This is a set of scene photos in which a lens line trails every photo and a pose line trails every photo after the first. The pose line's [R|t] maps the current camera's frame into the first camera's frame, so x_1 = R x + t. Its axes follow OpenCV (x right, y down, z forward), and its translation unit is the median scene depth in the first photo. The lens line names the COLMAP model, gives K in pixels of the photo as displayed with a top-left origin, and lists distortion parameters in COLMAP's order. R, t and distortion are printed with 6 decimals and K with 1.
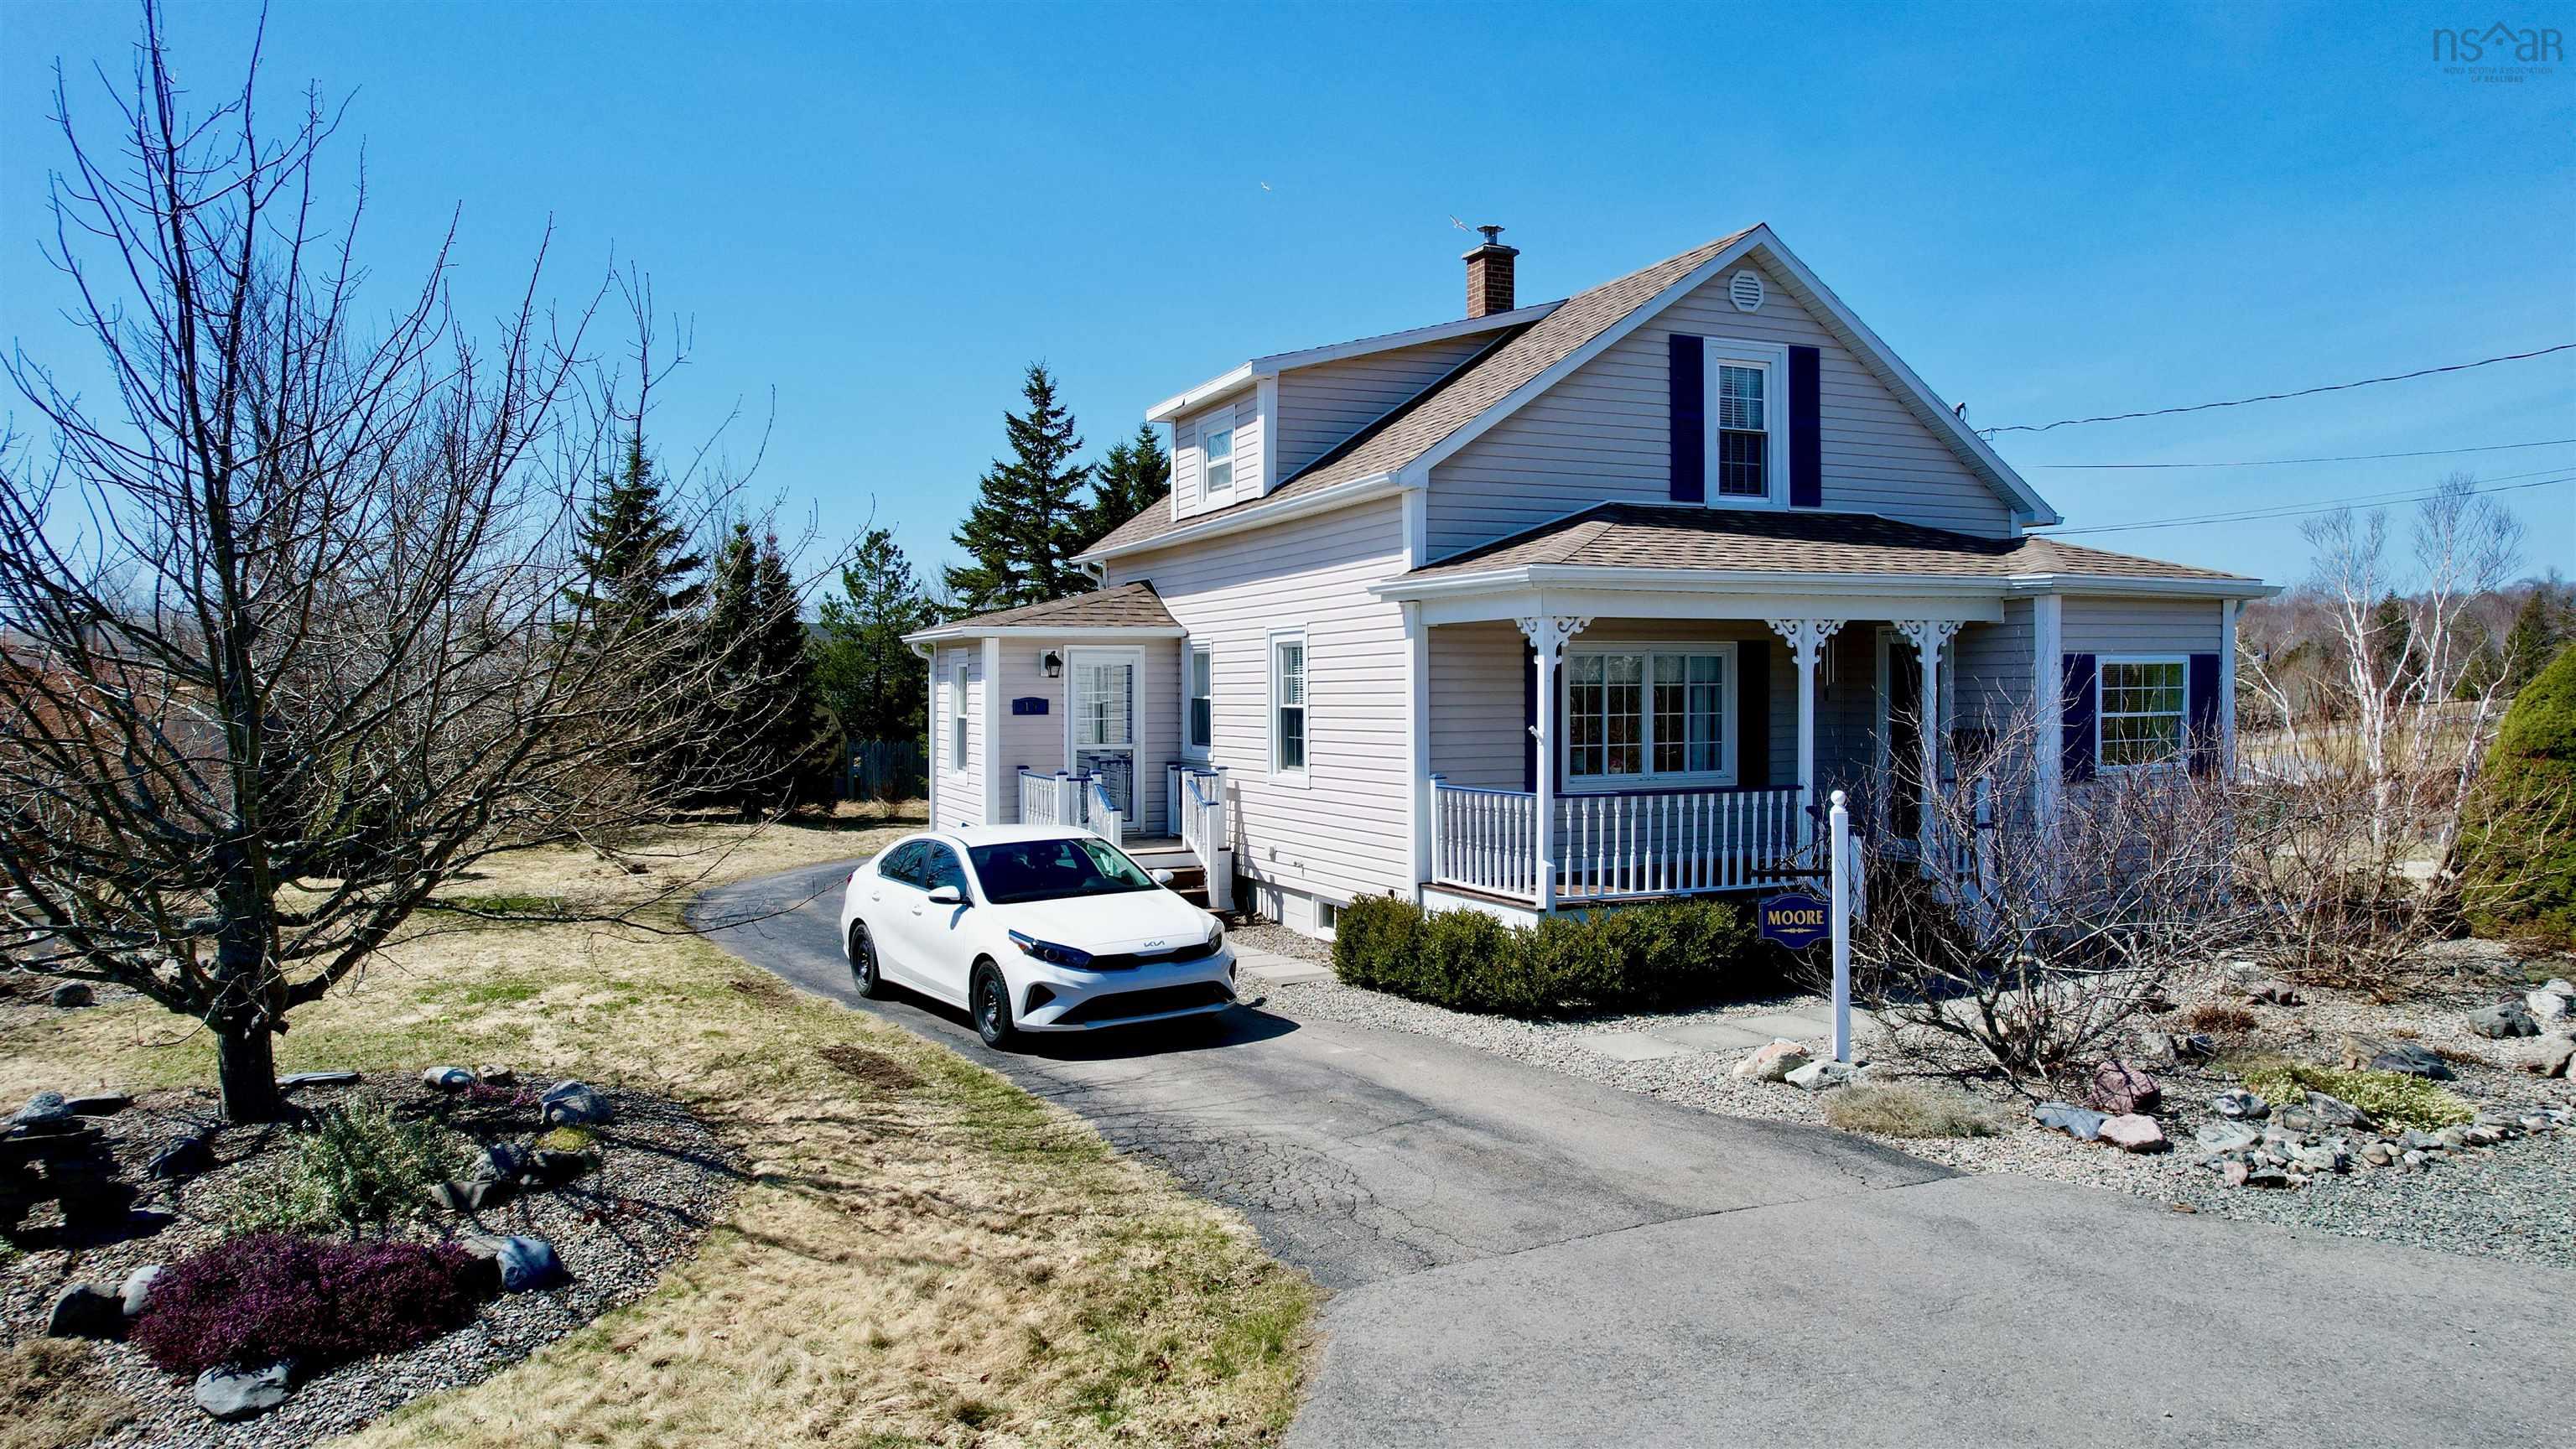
lens RADIAL K [[1645.9, 0, 1288.0], [0, 1645.9, 724.5], [0, 0, 1]] dist [-0.082374, 0.072364]
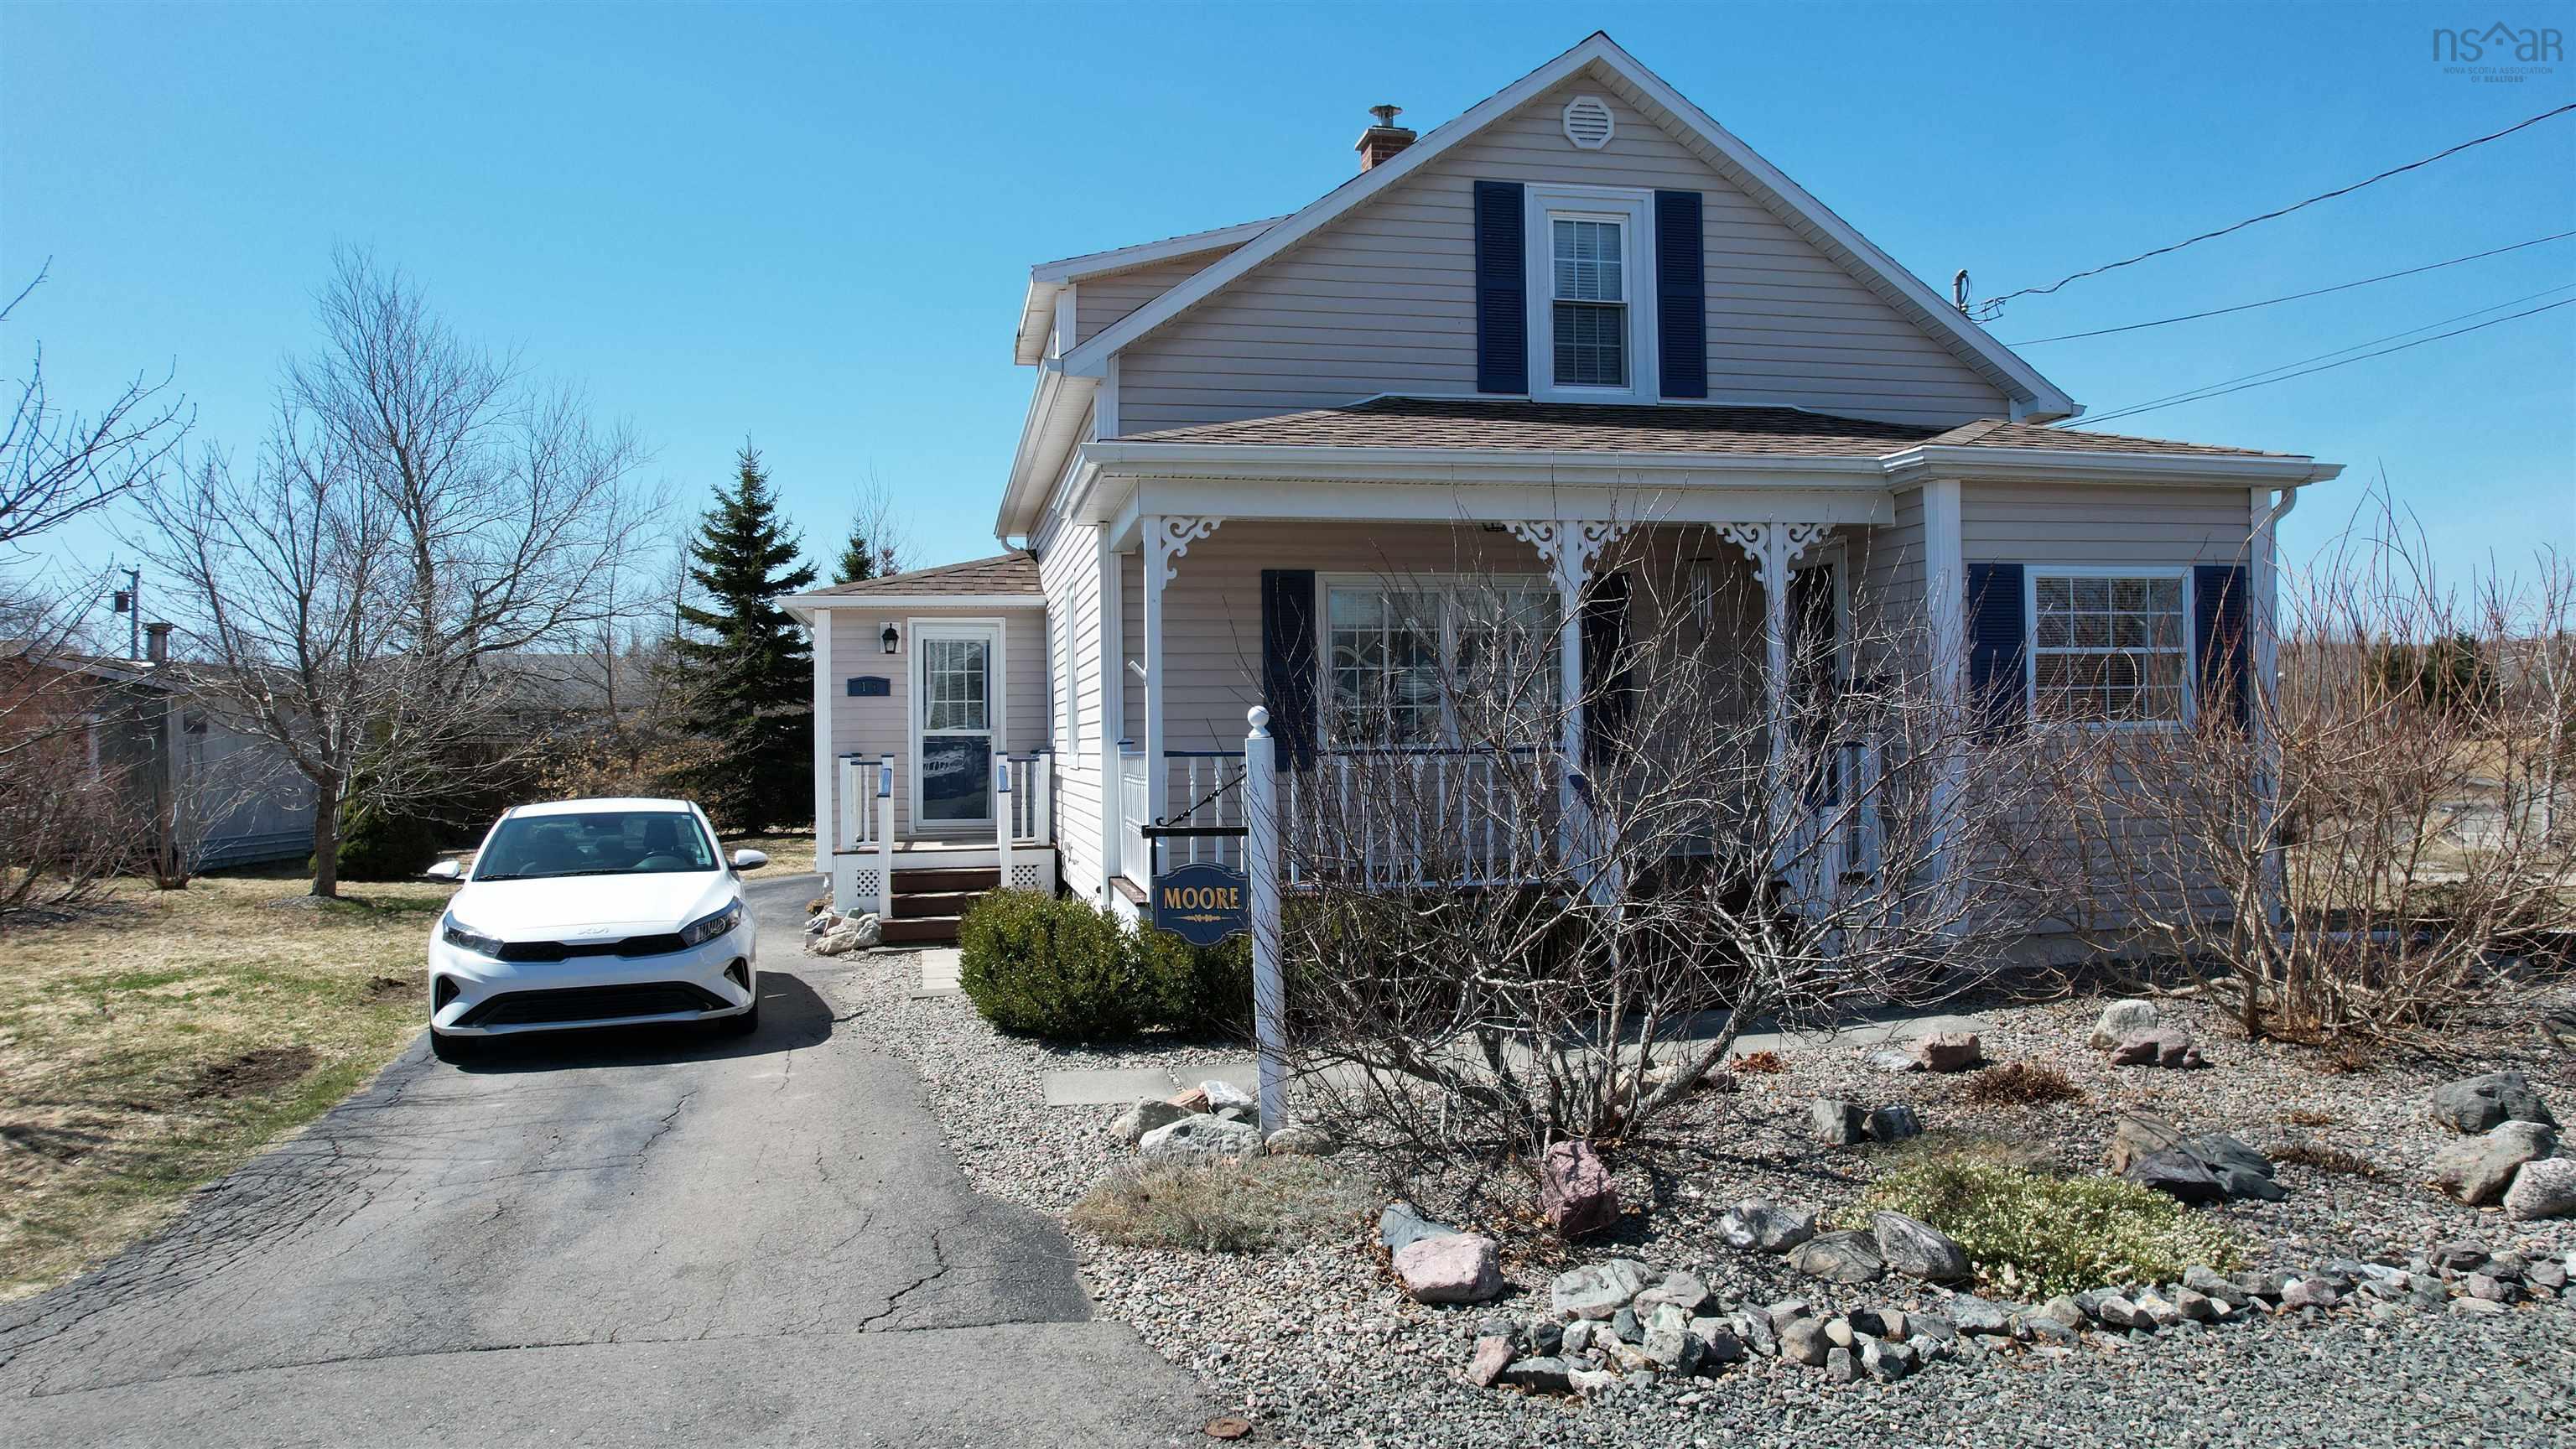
lens RADIAL K [[1645.9, 0, 1288.0], [0, 1645.9, 724.5], [0, 0, 1]] dist [-0.082374, 0.072364]
pose [[0.976945, -0.007574, -0.213356, 0.310633], [0.001603, 0.999603, -0.028142, 0.042412], [0.213485, 0.027151, 0.976569, 0.225780]]
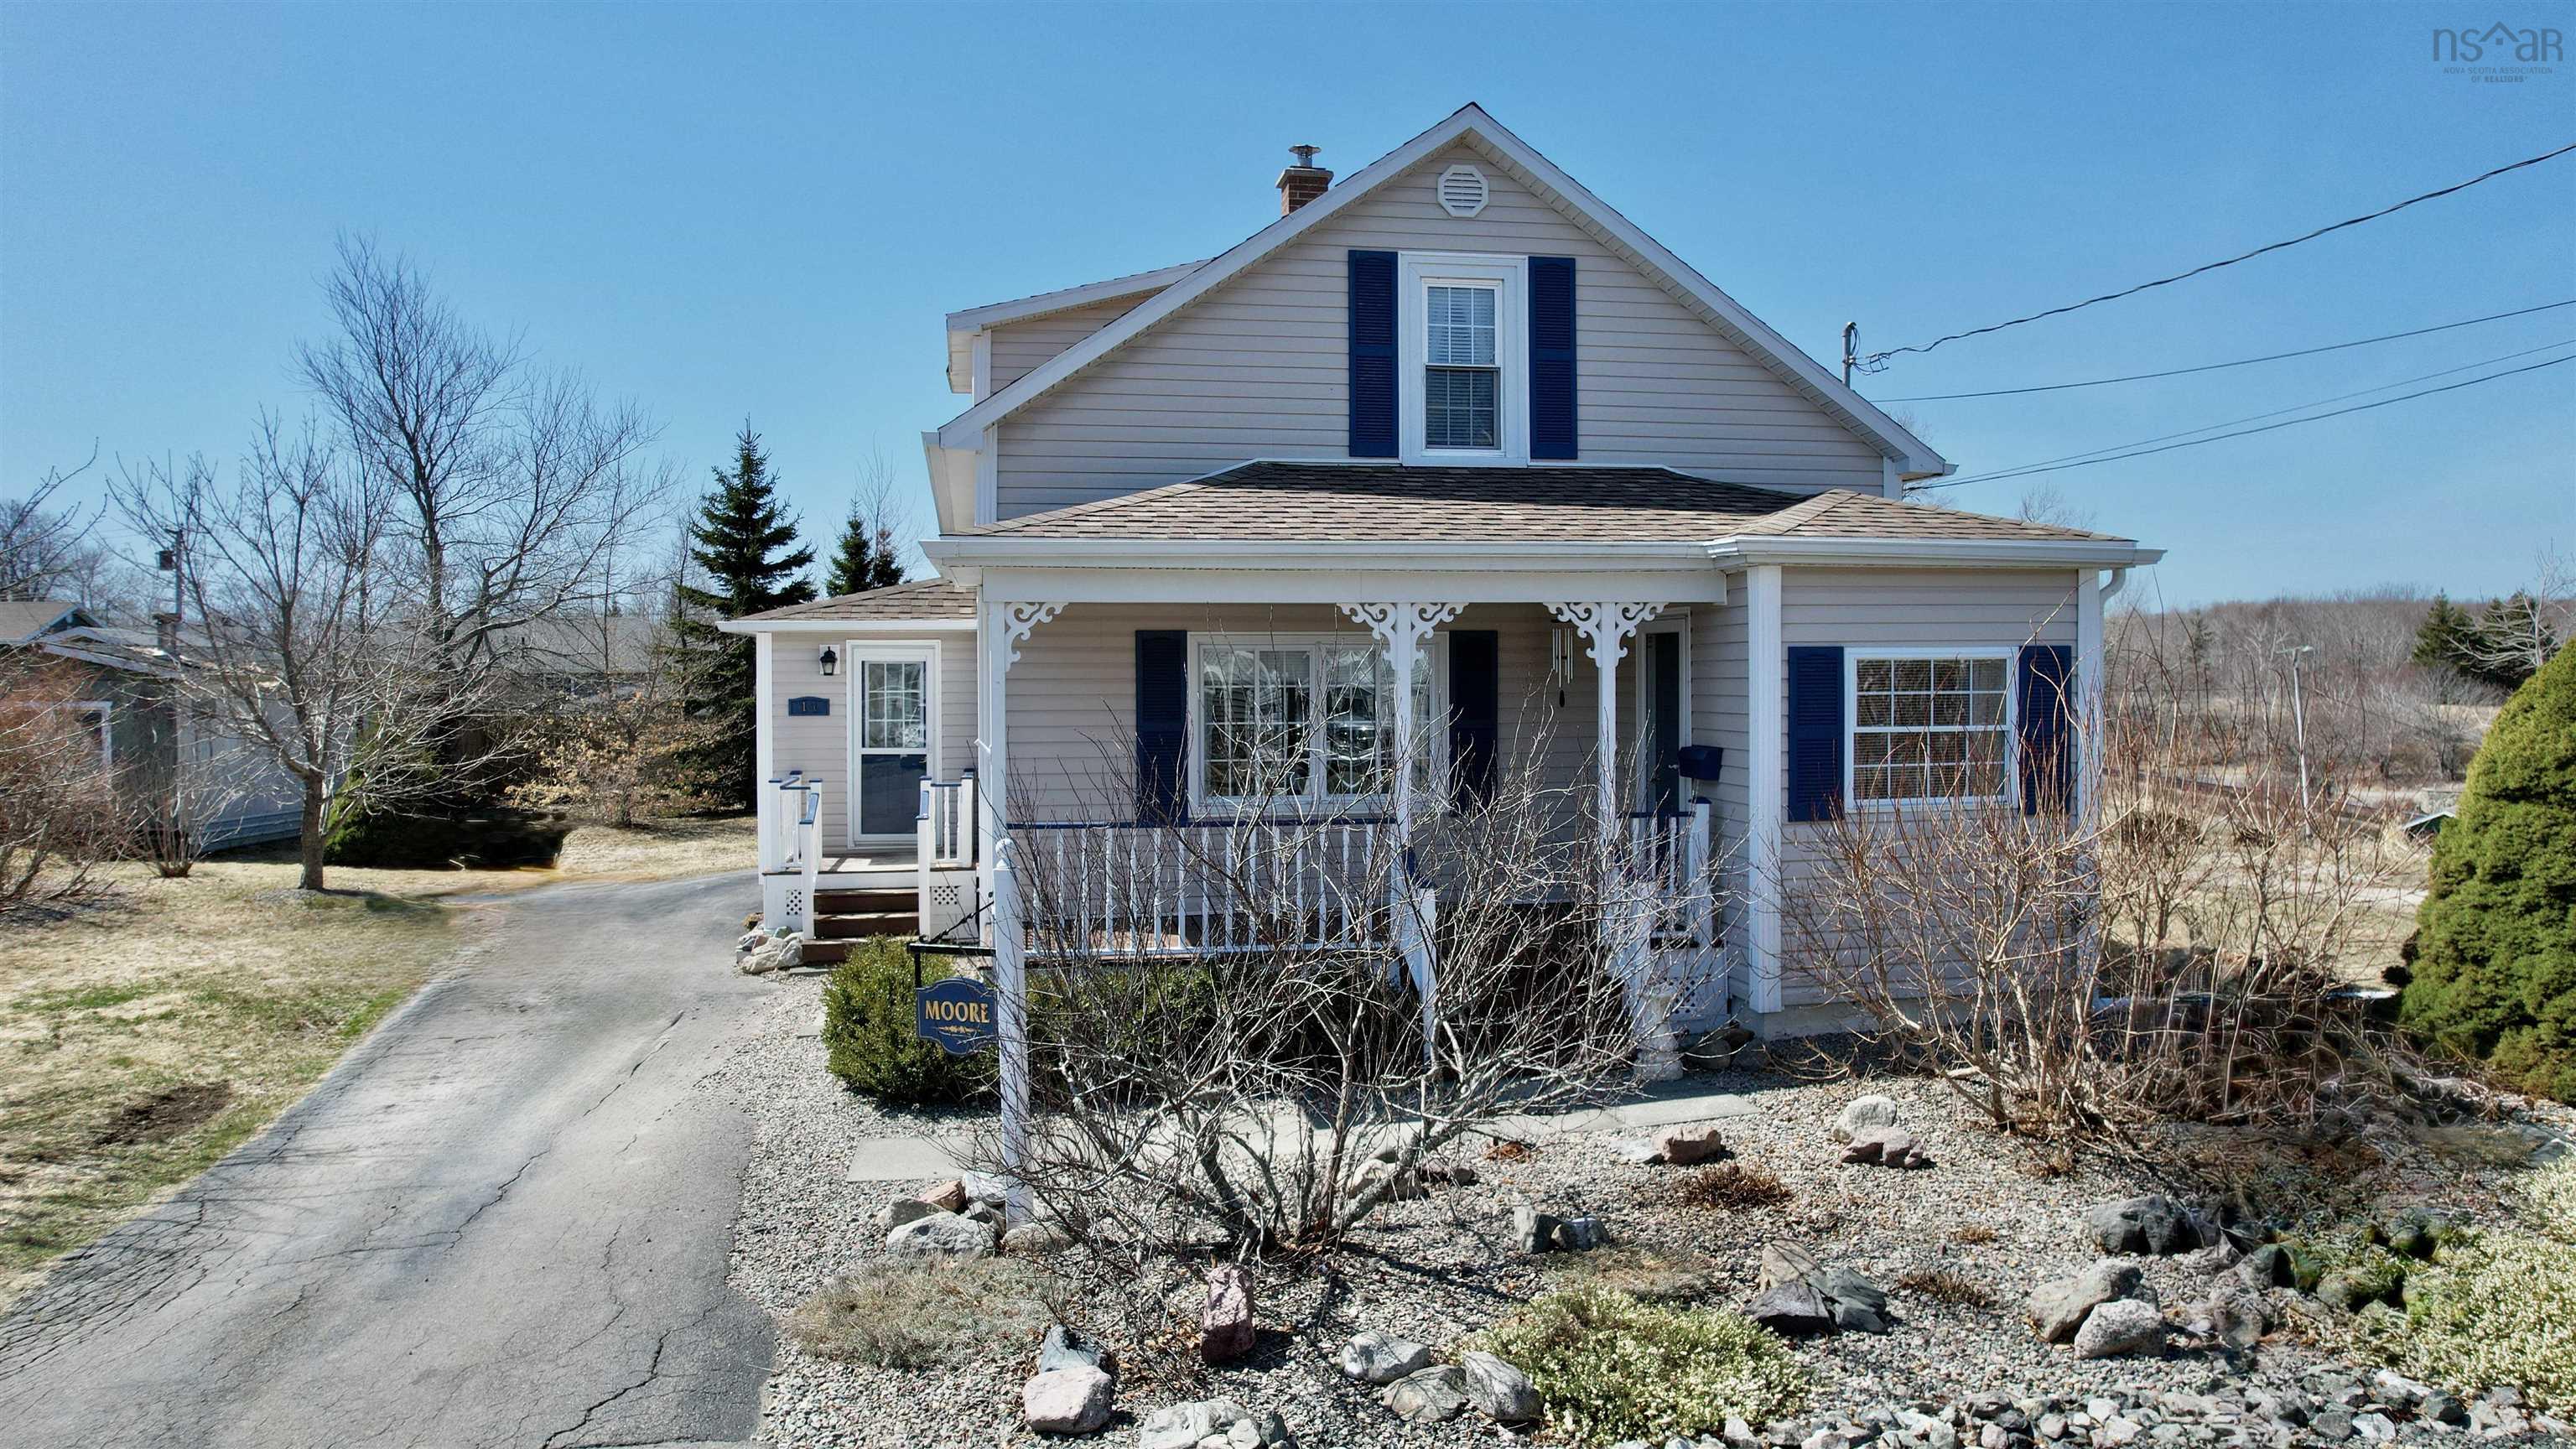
lens RADIAL K [[1645.9, 0, 1288.0], [0, 1645.9, 724.5], [0, 0, 1]] dist [-0.082374, 0.072364]
pose [[0.970810, 0.008518, -0.239699, 0.399205], [-0.007754, 0.999961, 0.004131, -0.008460], [0.239725, -0.002152, 0.970838, 0.209621]]
